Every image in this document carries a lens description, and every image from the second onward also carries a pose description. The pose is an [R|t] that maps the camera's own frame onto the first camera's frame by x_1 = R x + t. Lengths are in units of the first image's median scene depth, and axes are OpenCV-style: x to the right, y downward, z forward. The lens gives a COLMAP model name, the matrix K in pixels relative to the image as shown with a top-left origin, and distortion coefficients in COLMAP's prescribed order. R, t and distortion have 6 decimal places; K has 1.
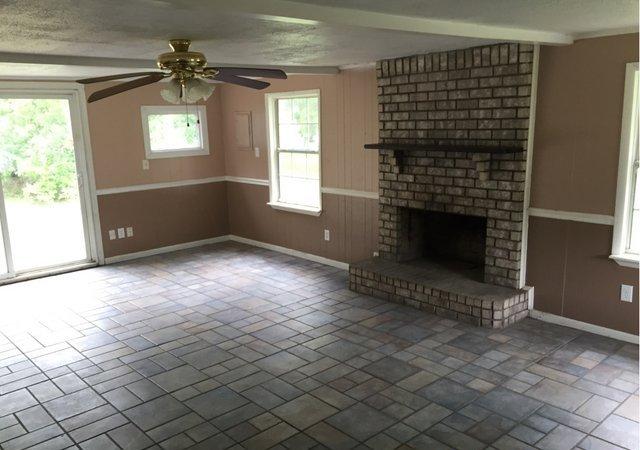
lens RADIAL K [[558.3, 0, 320.0], [0, 558.3, 225.0], [0, 0, 1]] dist [0.000693, -0.000914]
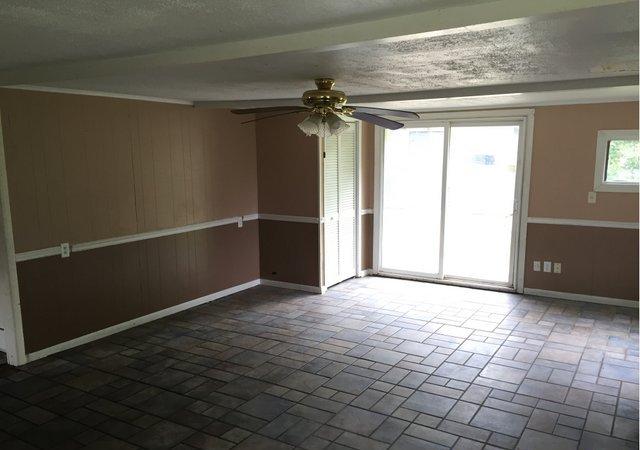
lens RADIAL K [[549.0, 0, 320.0], [0, 549.0, 225.0], [0, 0, 1]] dist [0.036484, -0.001282]
pose [[0.269055, 0.155416, -0.950503, 0.432100], [-0.182519, 0.977239, 0.108123, -0.089273], [0.945672, 0.144394, 0.291298, 0.385343]]
